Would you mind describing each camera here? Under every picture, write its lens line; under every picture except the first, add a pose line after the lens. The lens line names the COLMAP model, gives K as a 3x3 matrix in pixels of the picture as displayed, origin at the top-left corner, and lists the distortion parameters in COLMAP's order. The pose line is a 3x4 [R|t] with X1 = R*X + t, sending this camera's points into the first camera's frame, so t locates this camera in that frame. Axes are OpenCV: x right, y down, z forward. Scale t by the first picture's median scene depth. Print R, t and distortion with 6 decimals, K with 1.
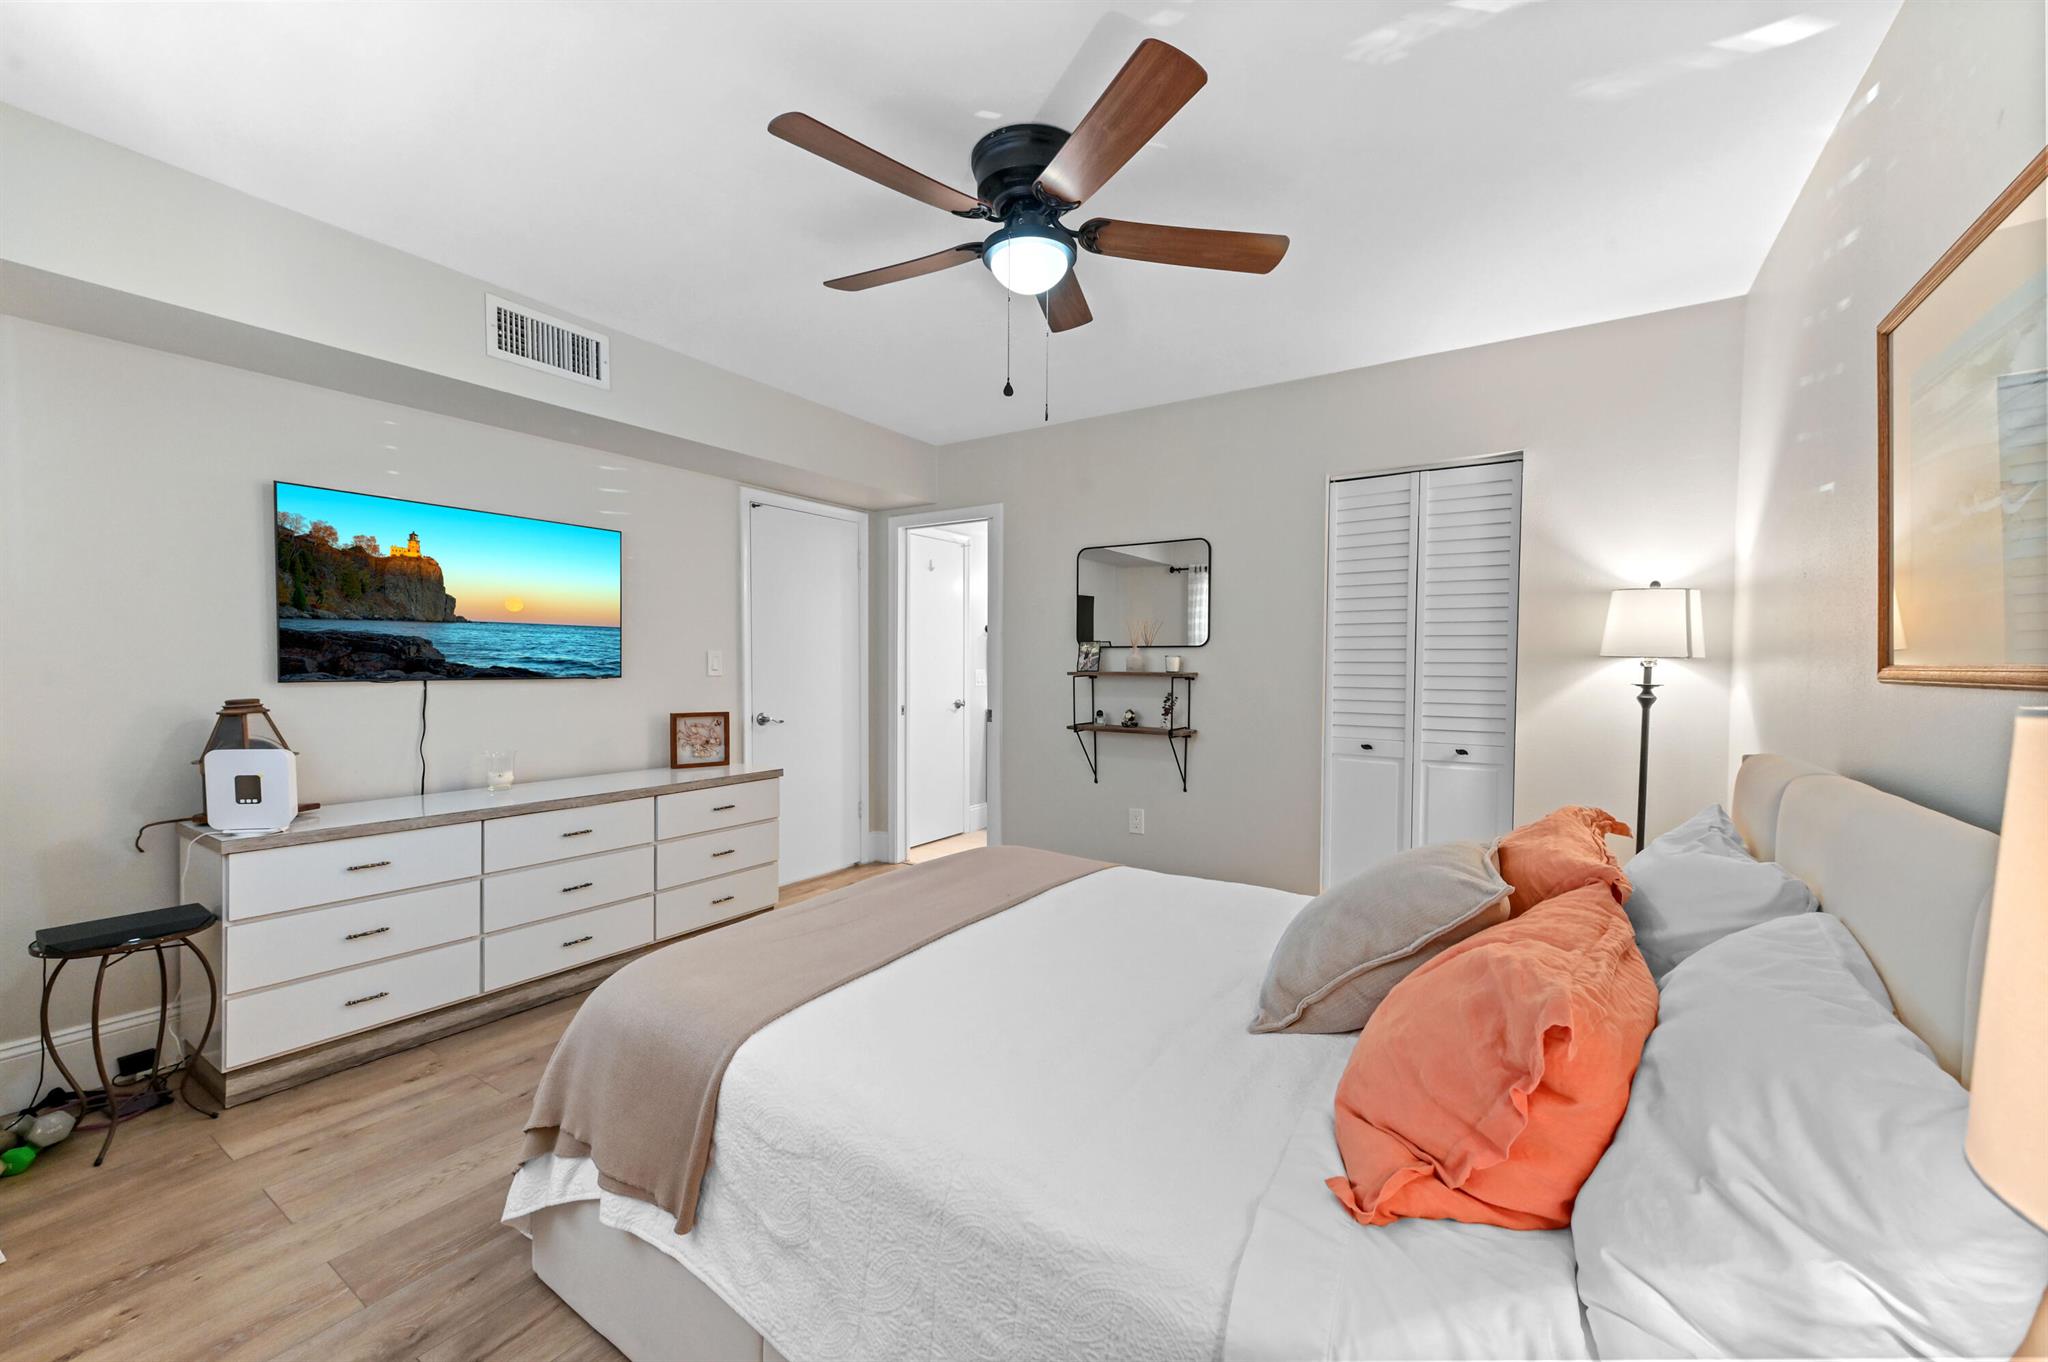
lens RADIAL K [[779.9, 0, 1022.6], [0, 779.9, 685.5], [0, 0, 1]] dist [0.001610, 0.000207]
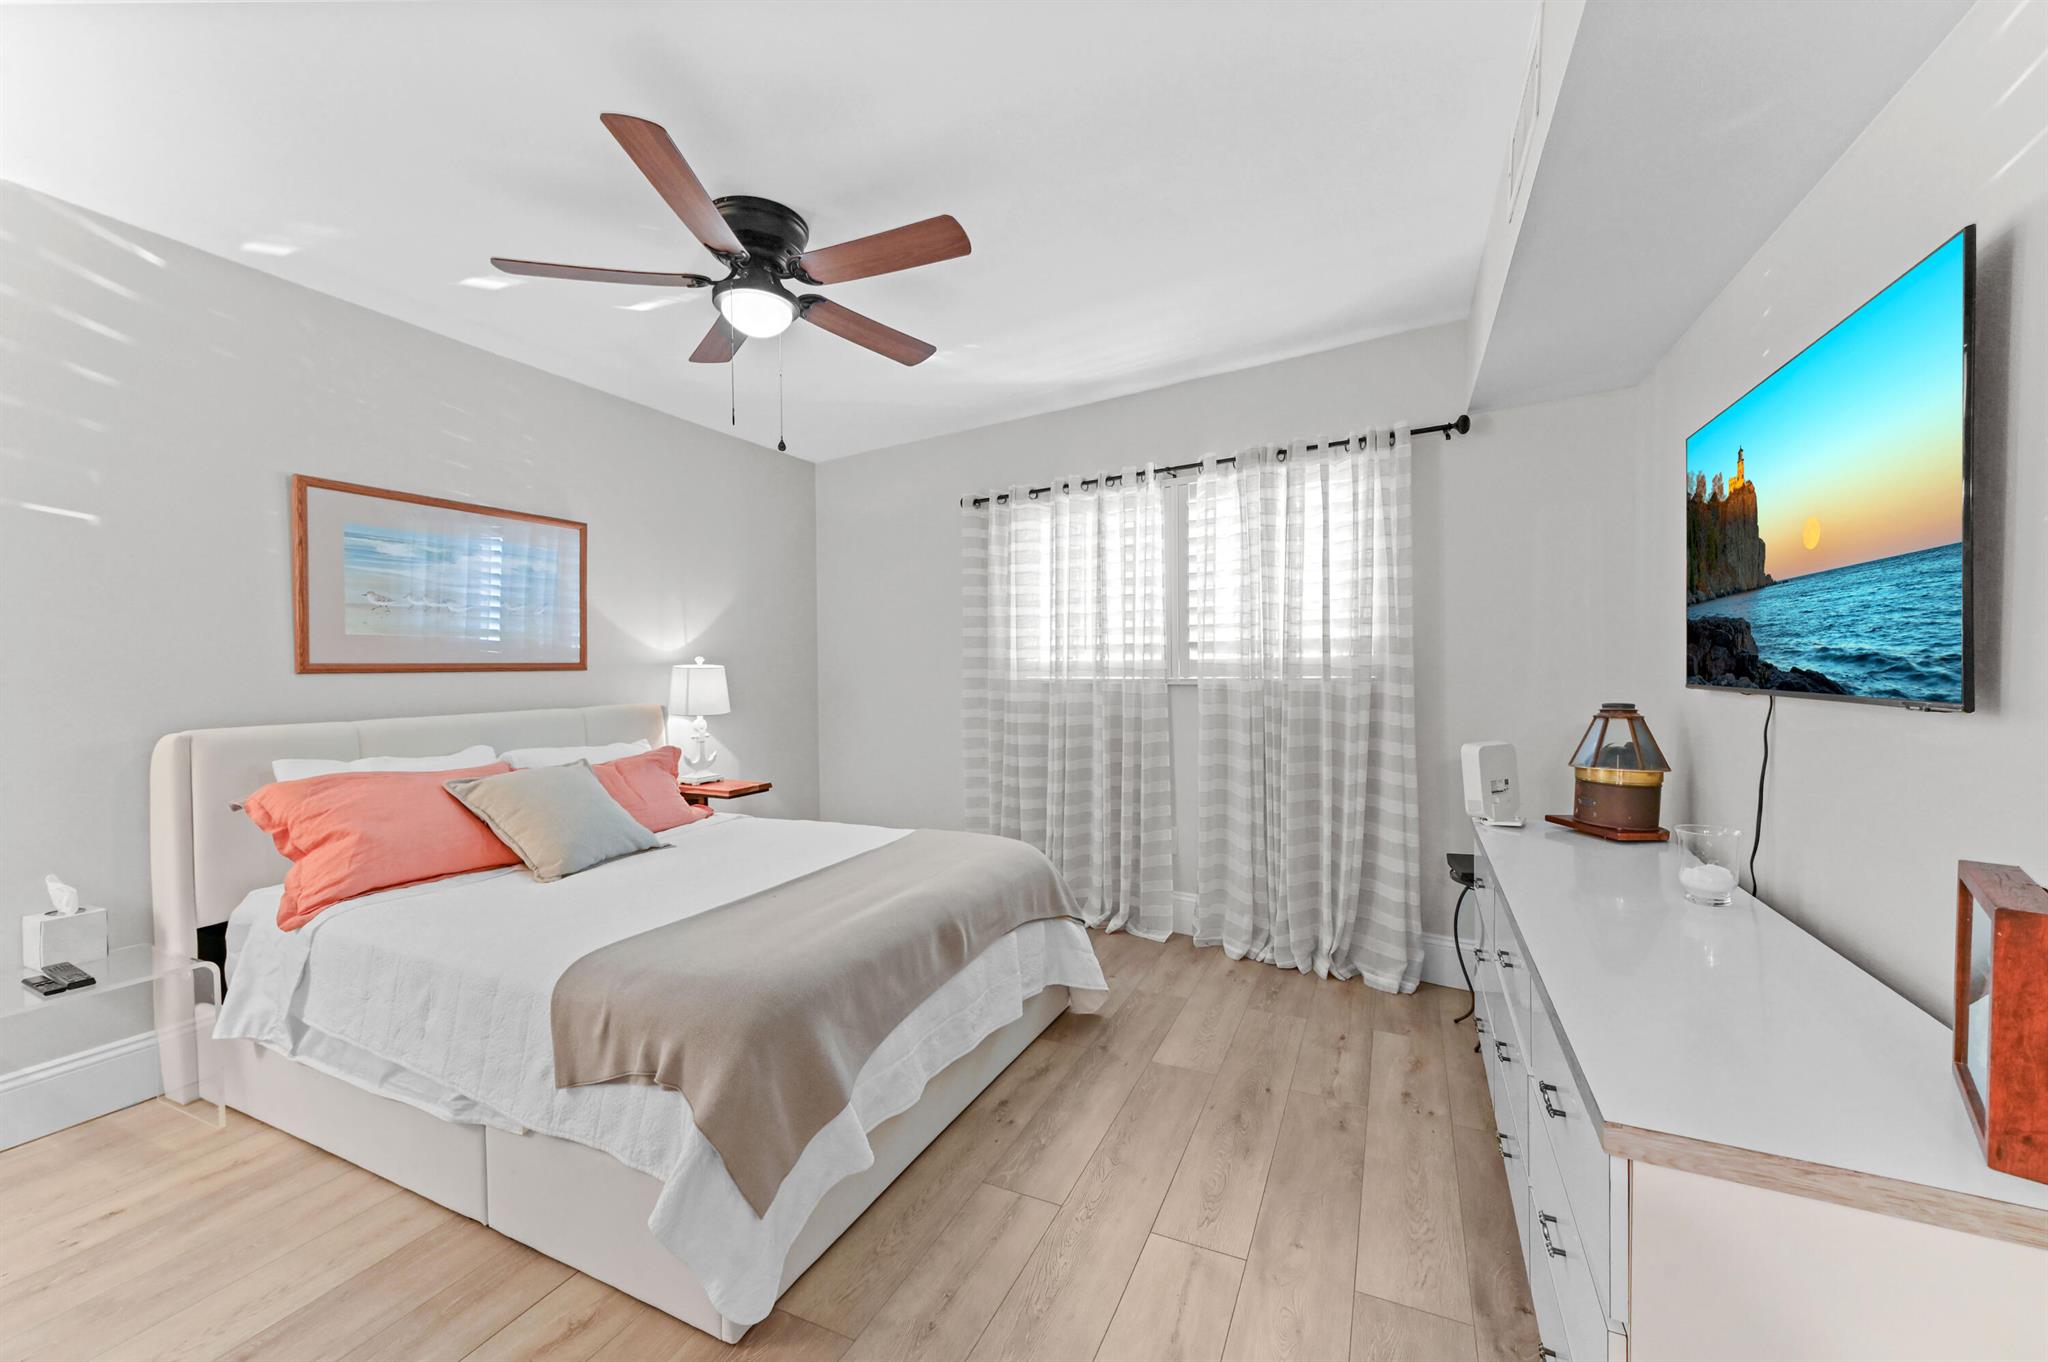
lens RADIAL K [[822.2, 0, 1031.0], [0, 822.2, 655.7], [0, 0, 1]] dist [-0.001667, -0.000342]
pose [[-0.986906, -0.001598, -0.161286, -0.115574], [-0.004484, 0.999836, 0.017530, -0.037436], [0.161232, 0.018023, -0.986752, 1.370566]]
